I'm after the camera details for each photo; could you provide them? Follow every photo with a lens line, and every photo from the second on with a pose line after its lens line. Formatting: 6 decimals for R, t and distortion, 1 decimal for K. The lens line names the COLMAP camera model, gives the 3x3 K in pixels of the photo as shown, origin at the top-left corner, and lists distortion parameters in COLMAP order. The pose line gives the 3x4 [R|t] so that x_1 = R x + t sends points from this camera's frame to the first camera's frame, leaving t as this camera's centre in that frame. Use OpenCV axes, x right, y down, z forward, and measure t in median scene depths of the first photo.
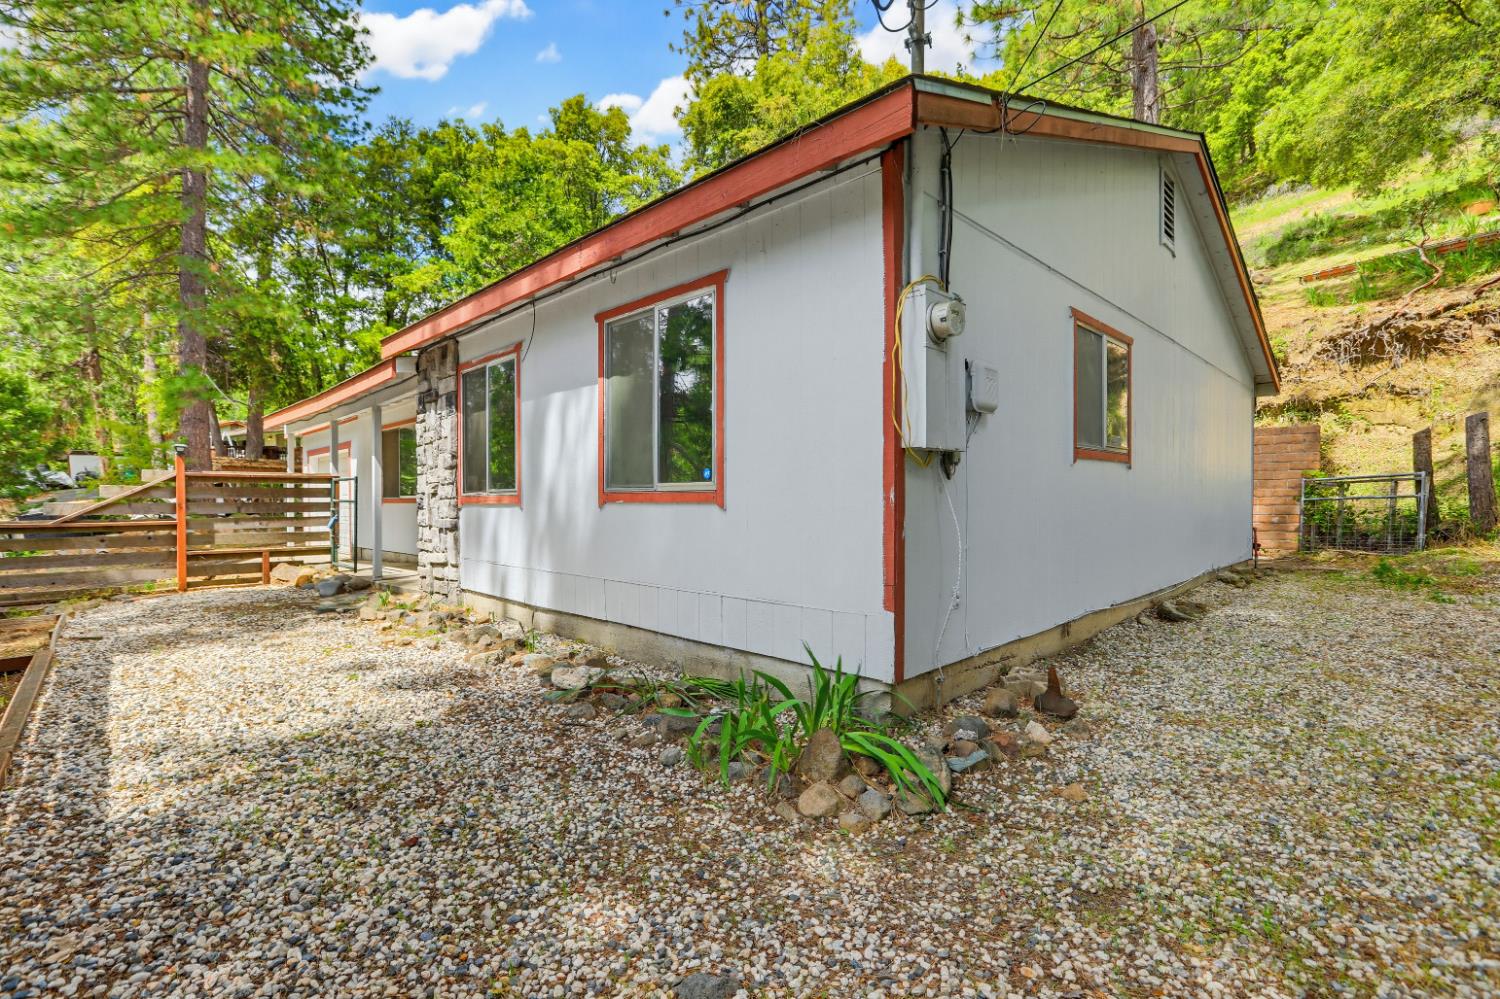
lens RADIAL K [[696.4, 0, 751.9], [0, 696.4, 500.5], [0, 0, 1]] dist [-0.040886, 0.011782]
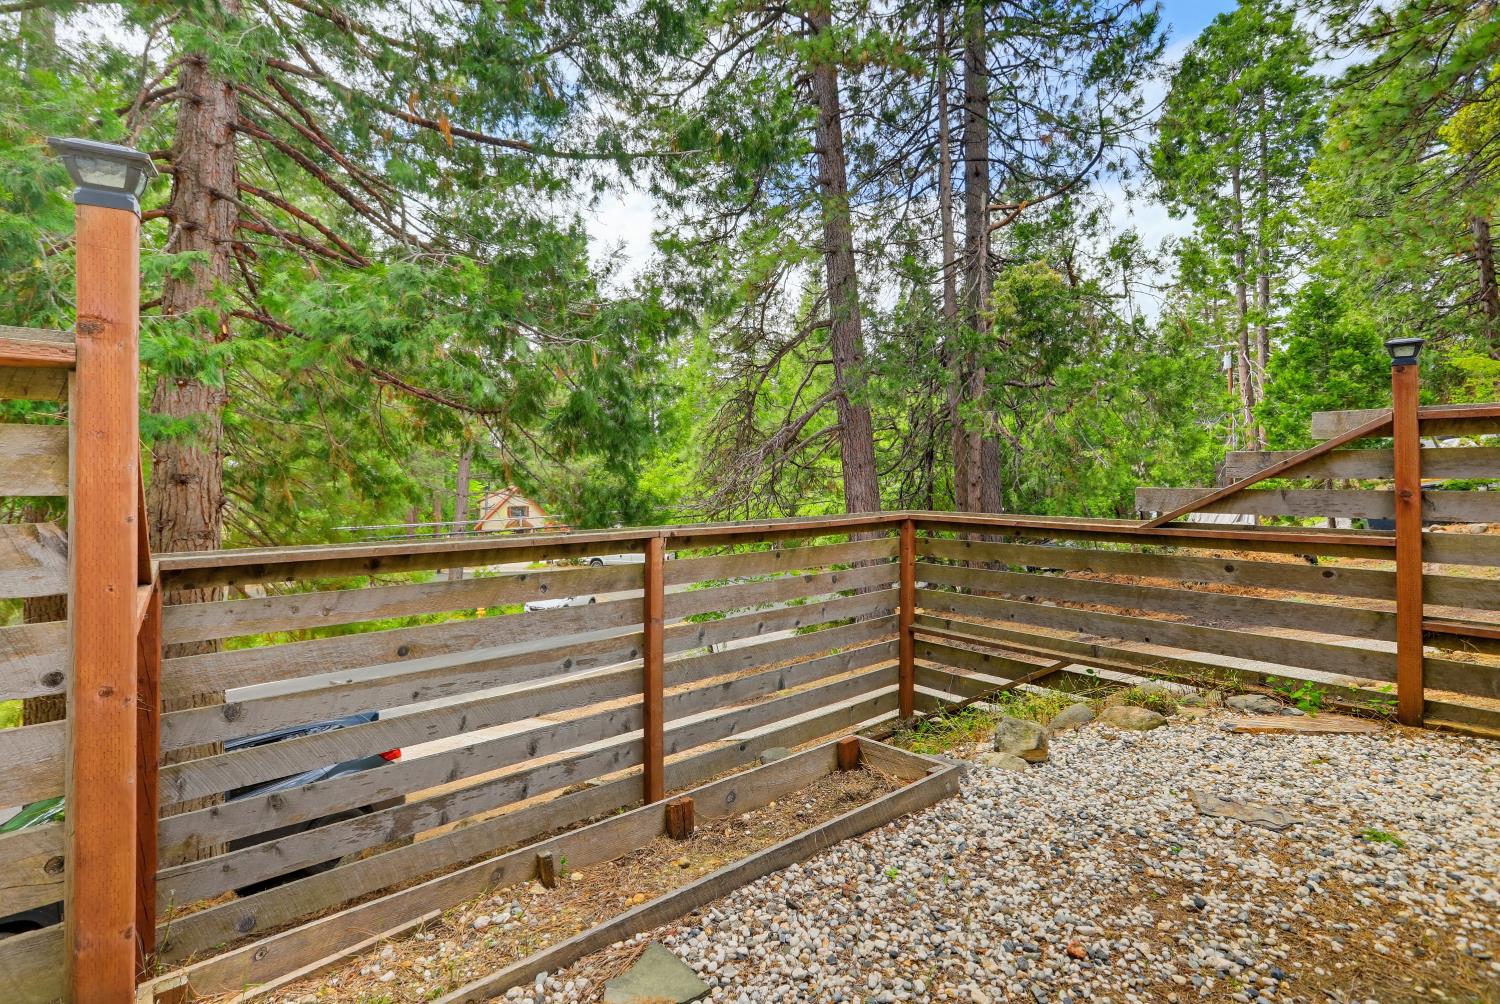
lens RADIAL K [[696.4, 0, 741.1], [0, 696.4, 467.8], [0, 0, 1]] dist [-0.040886, 0.011782]
pose [[-0.073261, -0.008812, -0.997274, -0.368564], [0.006963, 0.999932, -0.009347, -0.007084], [0.997289, -0.007628, -0.073194, 0.562543]]
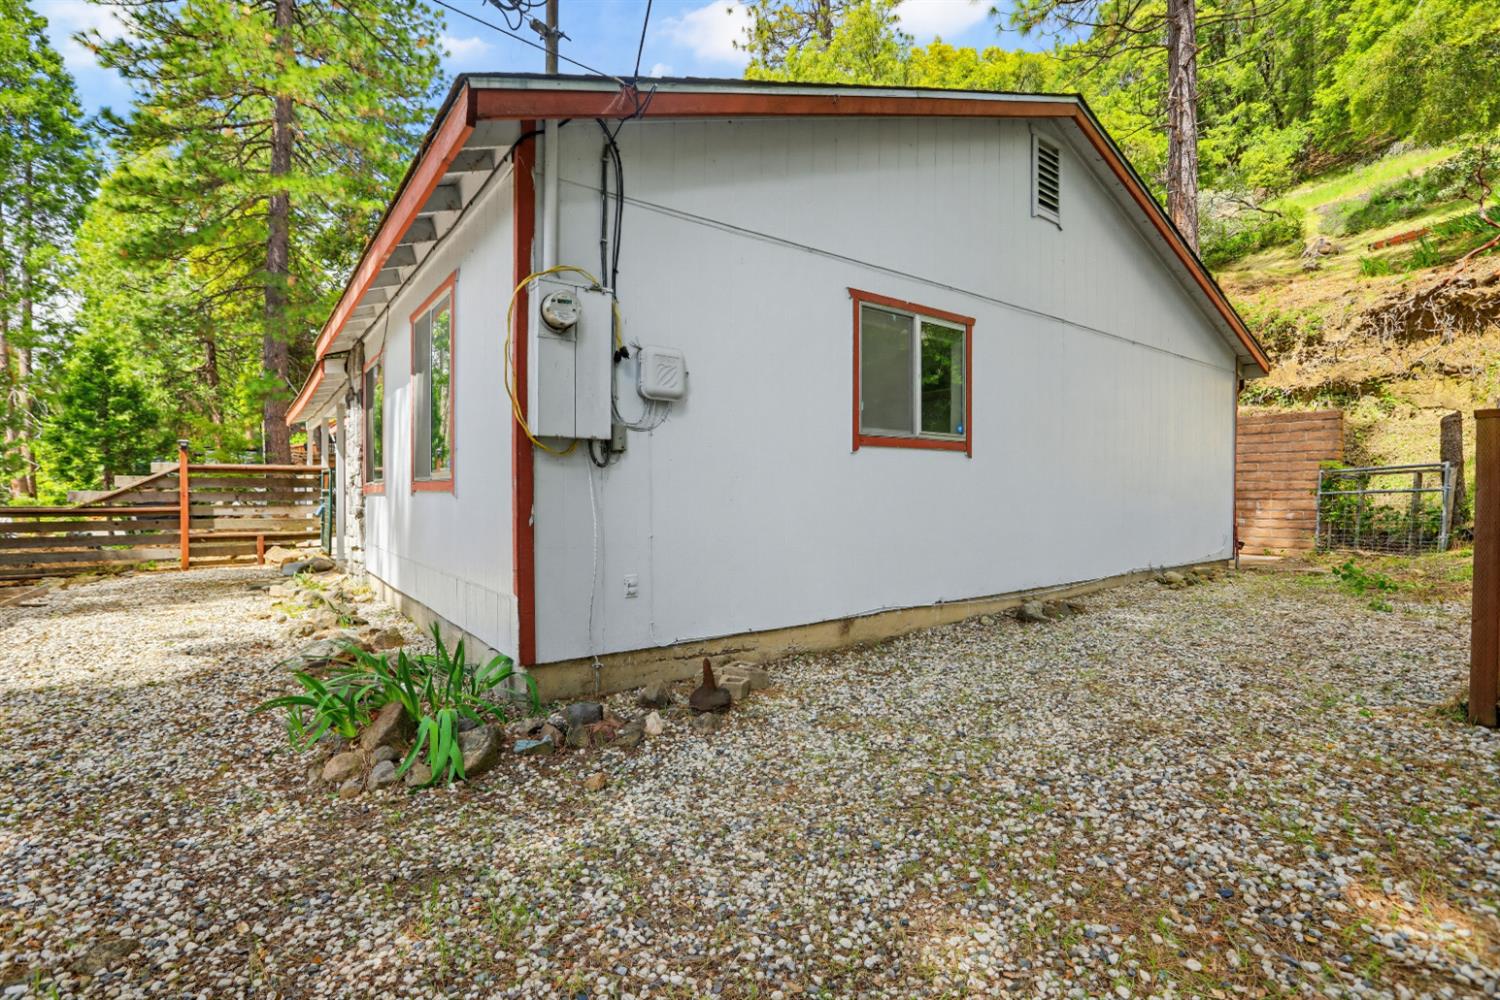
lens RADIAL K [[696.4, 0, 745.7], [0, 696.4, 493.4], [0, 0, 1]] dist [-0.040886, 0.011782]
pose [[0.989412, 0.004663, -0.145060, 0.218345], [-0.004787, 0.999988, -0.000506, 0.002384], [0.145056, 0.001195, 0.989423, 0.011875]]
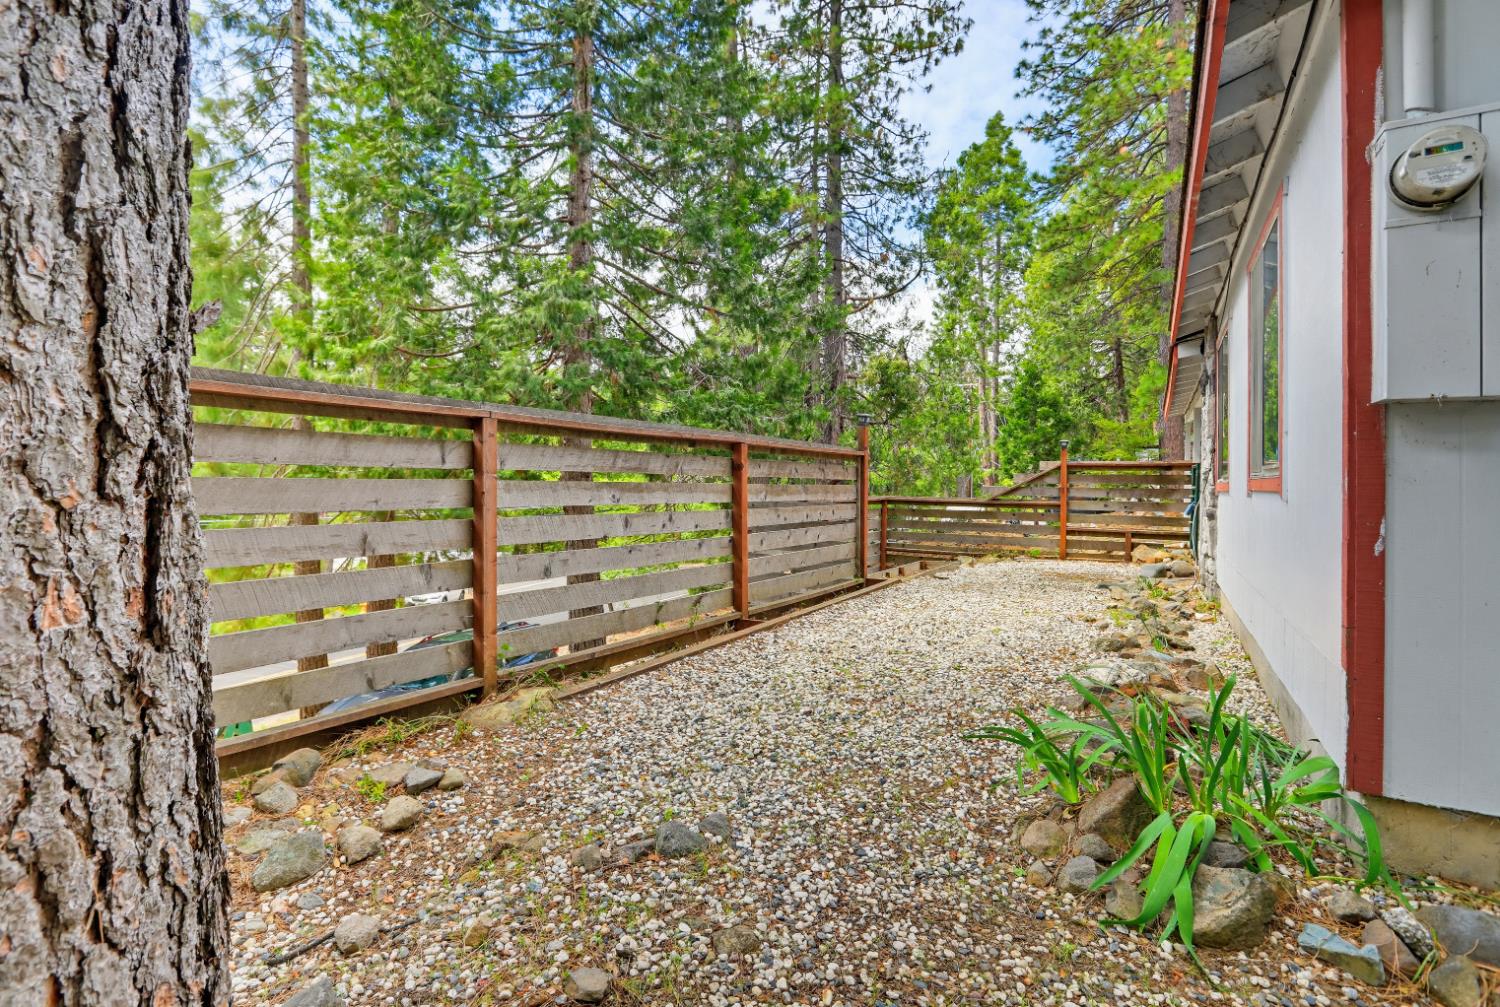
lens RADIAL K [[696.4, 0, 736.4], [0, 696.4, 479.7], [0, 0, 1]] dist [-0.040886, 0.011782]
pose [[0.235892, -0.000964, -0.971779, 0.210122], [-0.009829, 0.999946, -0.003378, -0.000850], [0.971730, 0.010349, 0.235870, 0.107838]]
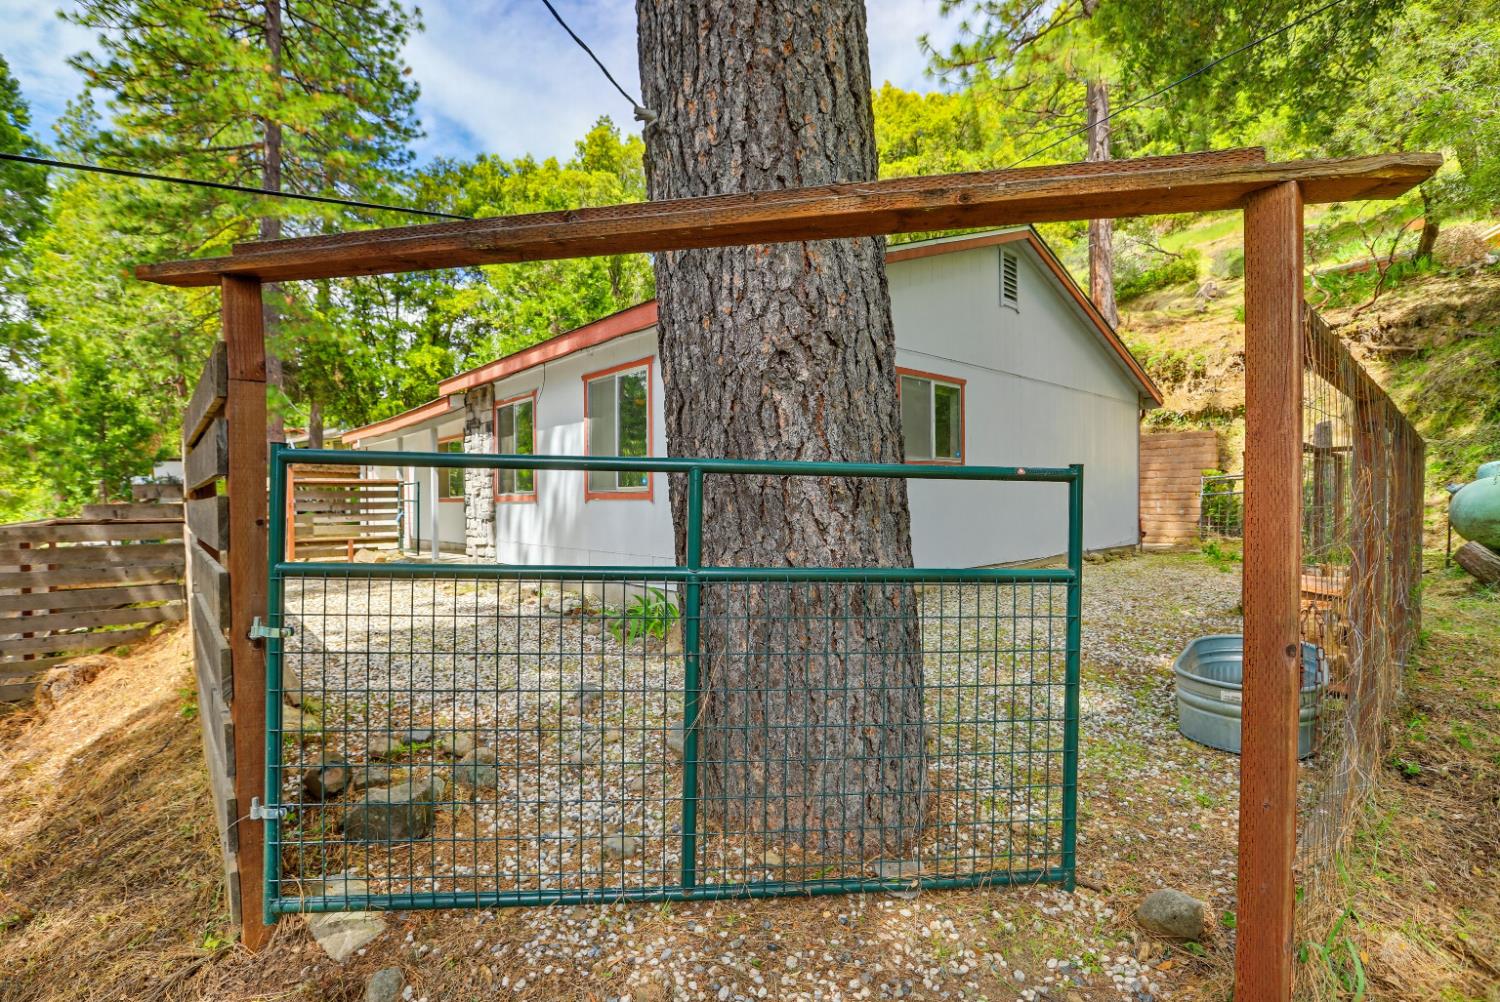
lens RADIAL K [[696.4, 0, 746.5], [0, 696.4, 500.1], [0, 0, 1]] dist [-0.040886, 0.011782]
pose [[0.998370, -0.005942, -0.056766, 0.107594], [0.006022, 0.999981, 0.001225, 0.002035], [0.056757, -0.001565, 0.998387, -0.244646]]
